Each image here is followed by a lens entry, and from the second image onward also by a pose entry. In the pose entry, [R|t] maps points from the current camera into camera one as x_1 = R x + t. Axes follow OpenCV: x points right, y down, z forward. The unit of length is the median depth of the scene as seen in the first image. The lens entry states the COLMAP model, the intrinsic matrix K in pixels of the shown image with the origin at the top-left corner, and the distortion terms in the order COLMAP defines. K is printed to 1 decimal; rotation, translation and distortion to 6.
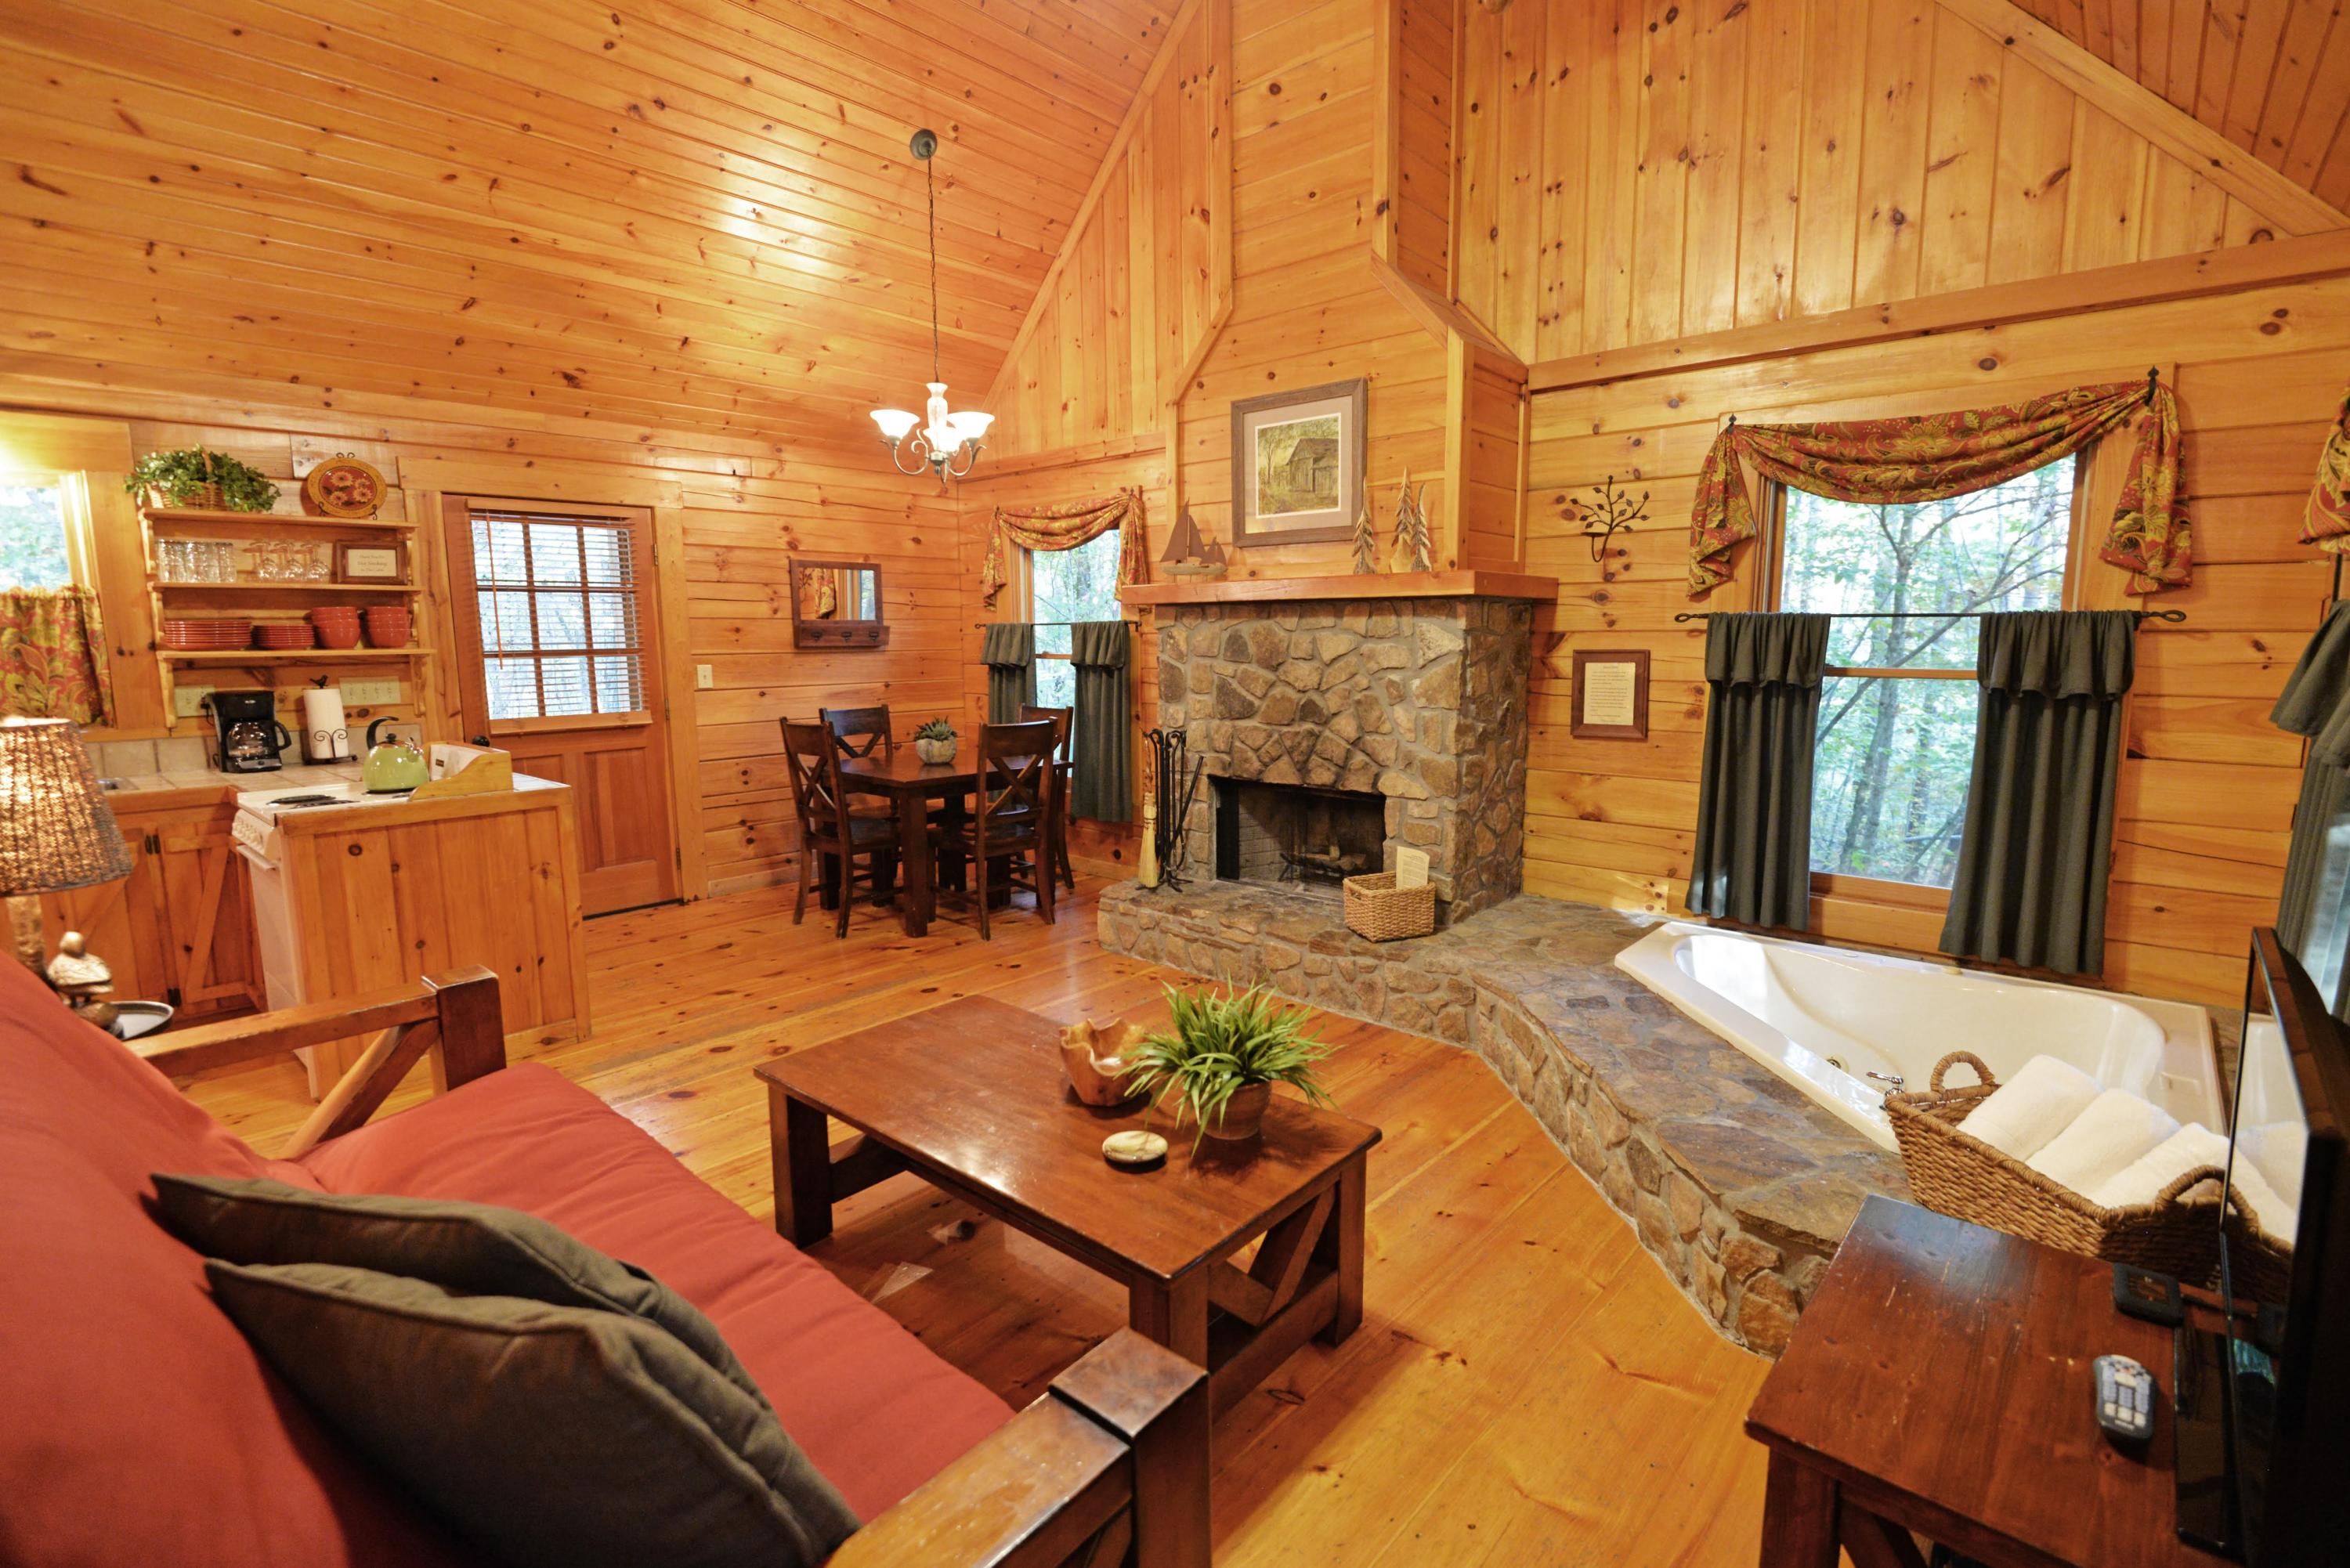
lens RADIAL K [[1087.7, 0, 1181.6], [0, 1087.7, 778.8], [0, 0, 1]] dist [-0.009033, -0.006273]
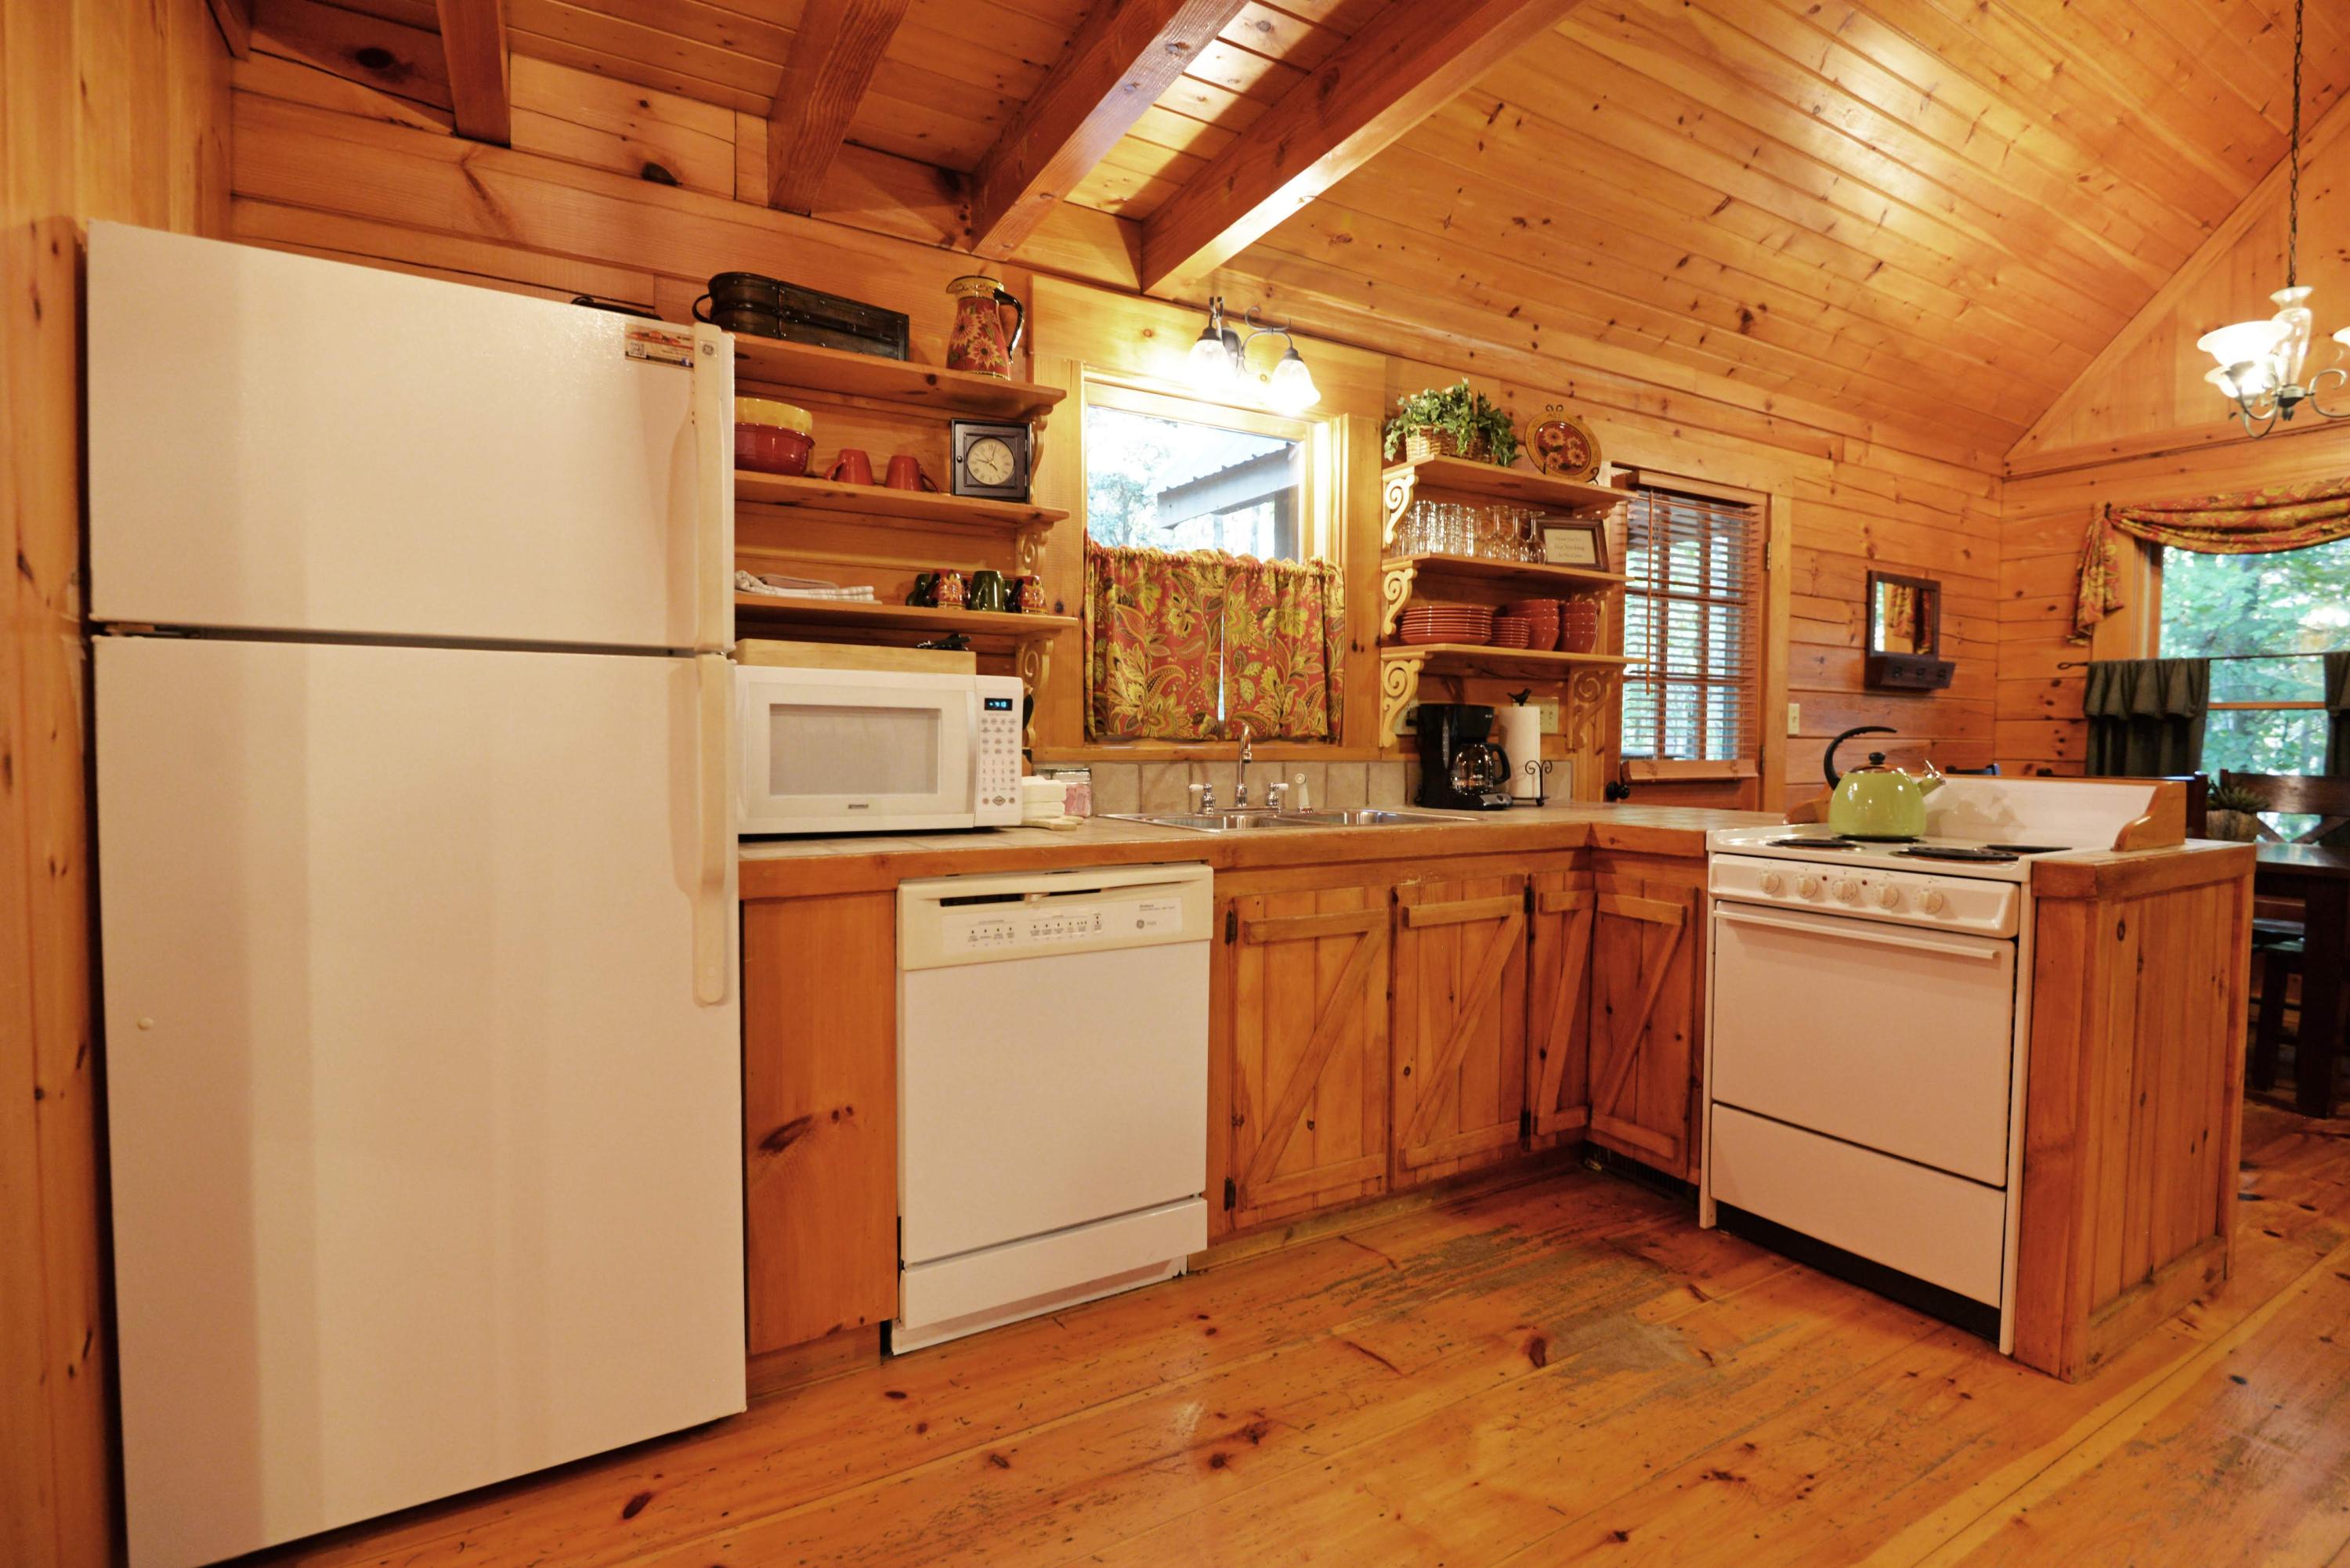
lens RADIAL K [[1087.7, 0, 1128.9], [0, 1087.7, 771.1], [0, 0, 1]] dist [-0.009033, -0.006273]
pose [[0.948989, 0.023242, -0.314451, -0.721007], [-0.056841, 0.993551, -0.098105, 0.045544], [0.310143, 0.110974, 0.944191, 0.178492]]
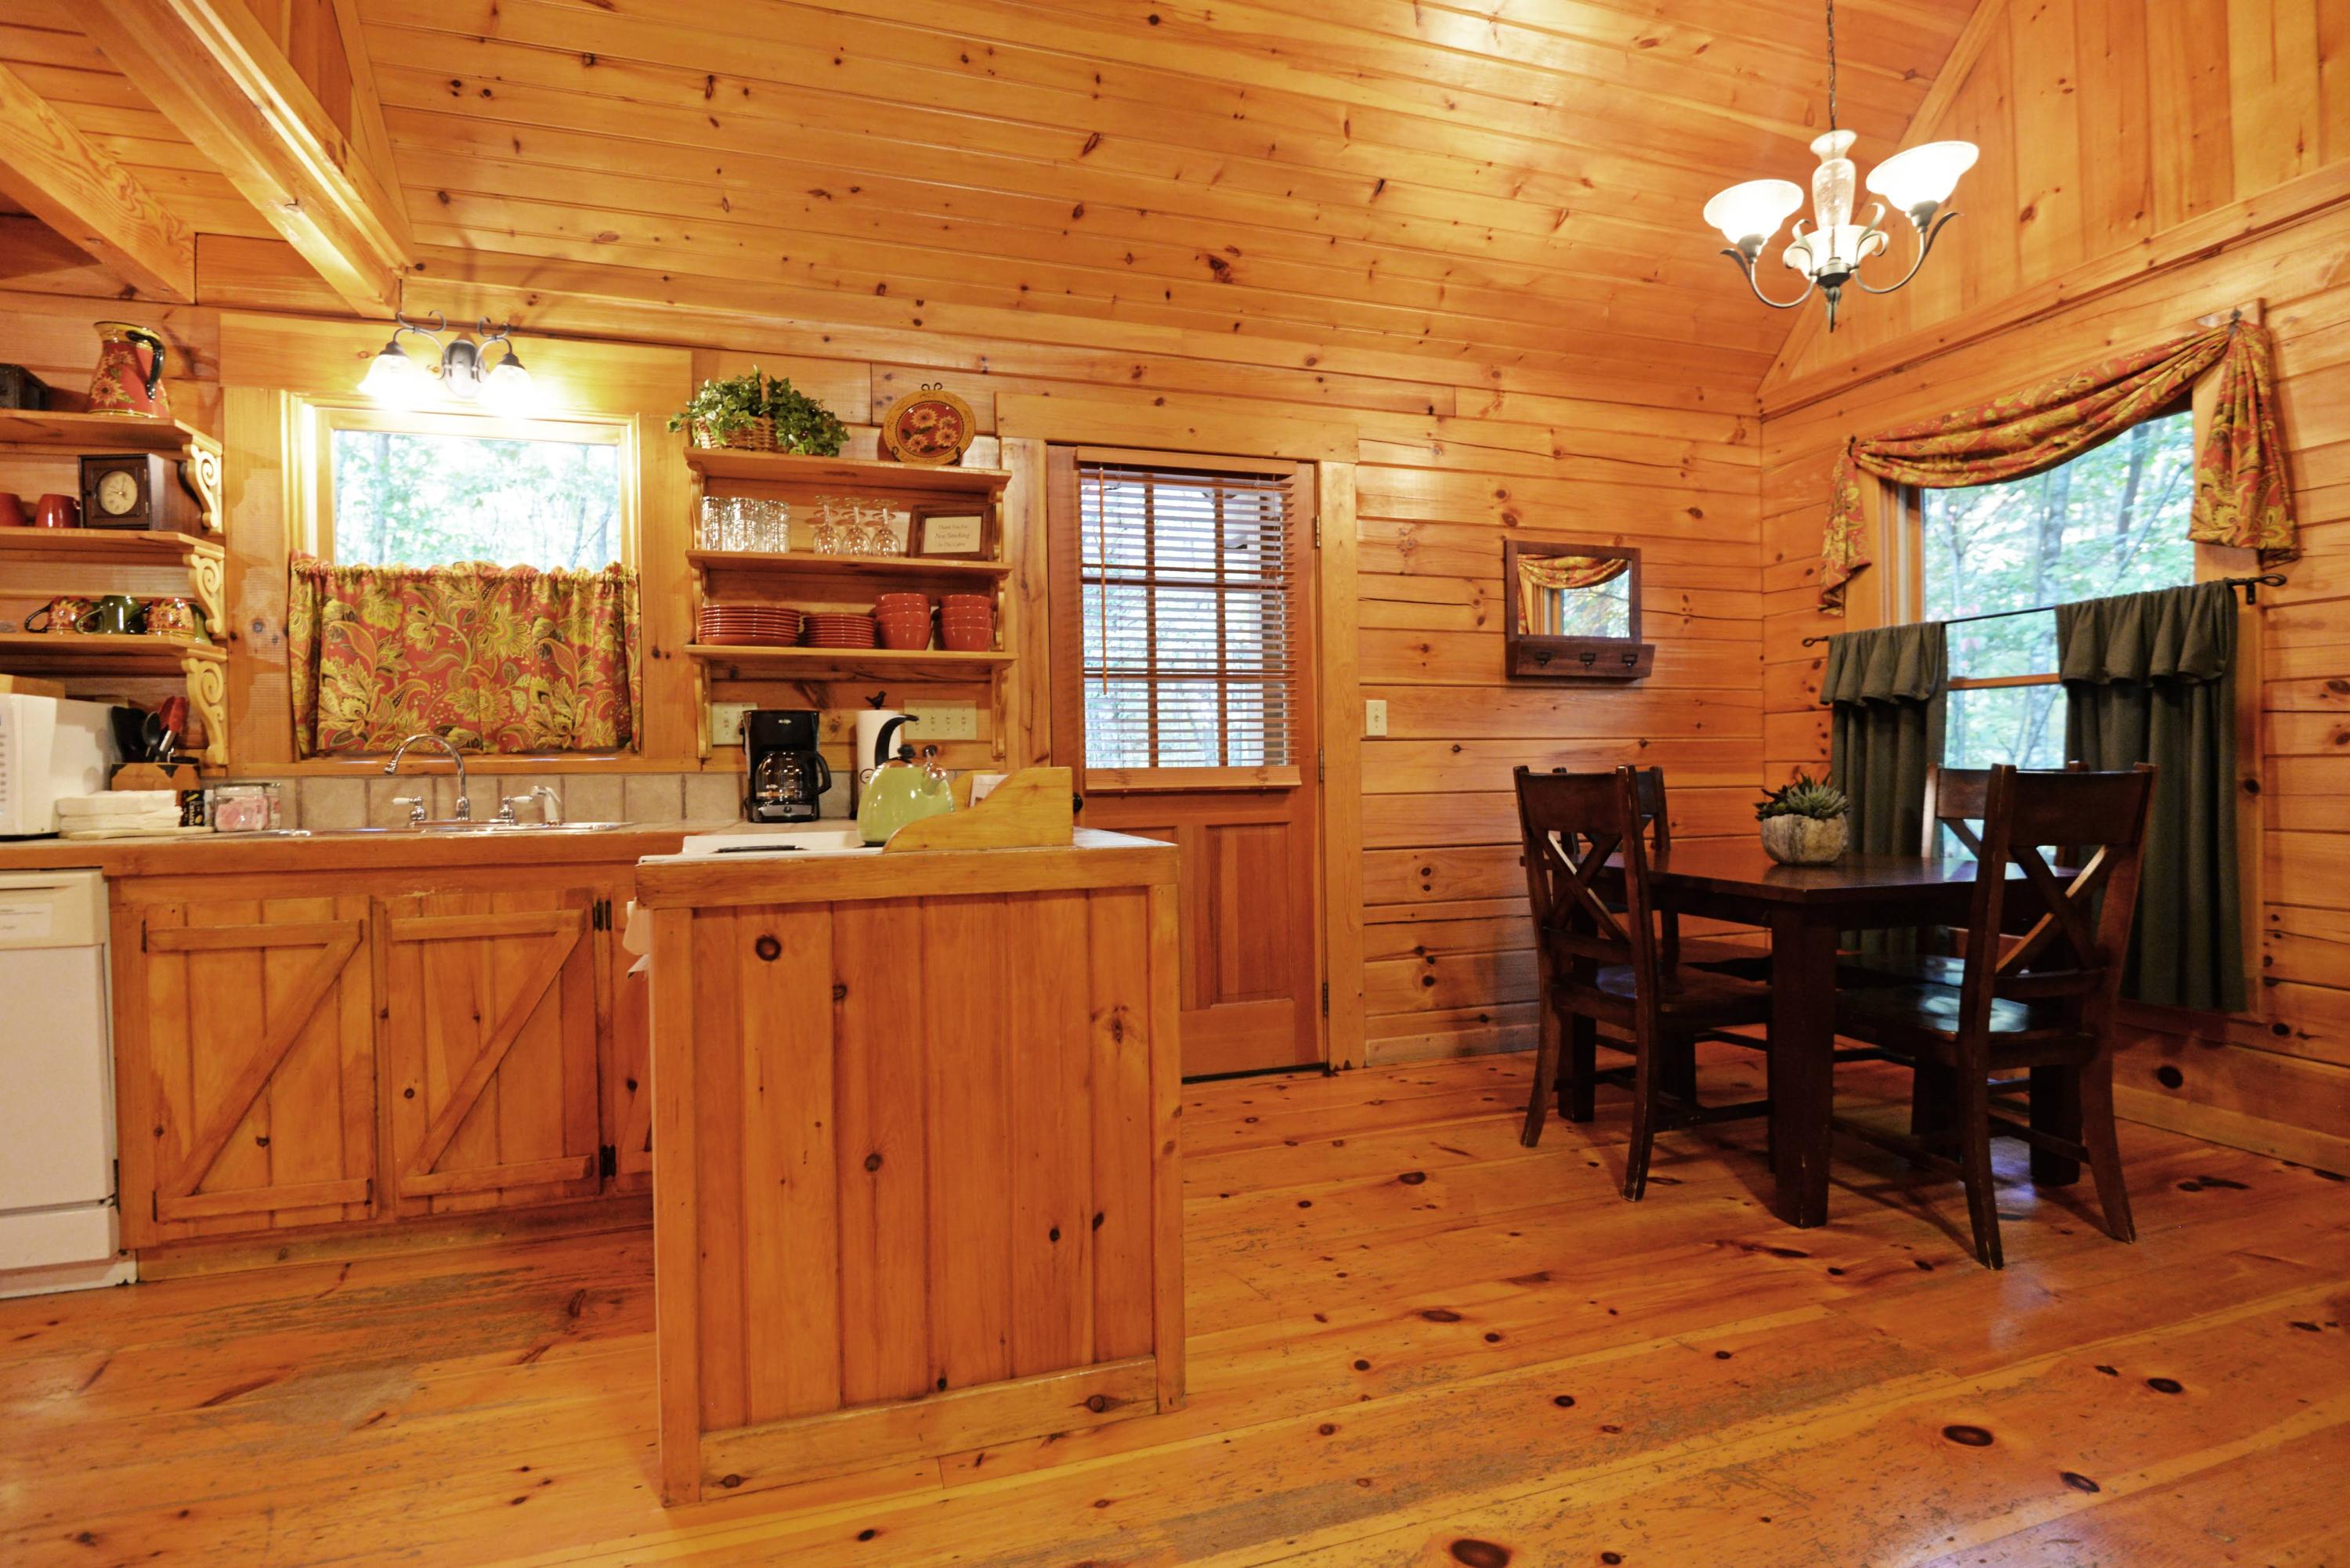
lens RADIAL K [[1087.7, 0, 1175.4], [0, 1087.7, 777.4], [0, 0, 1]] dist [-0.009033, -0.006273]
pose [[0.862328, -0.002861, -0.506341, -0.243094], [-0.061303, 0.992038, -0.110007, 0.021855], [0.502625, 0.125902, 0.855288, 0.442456]]
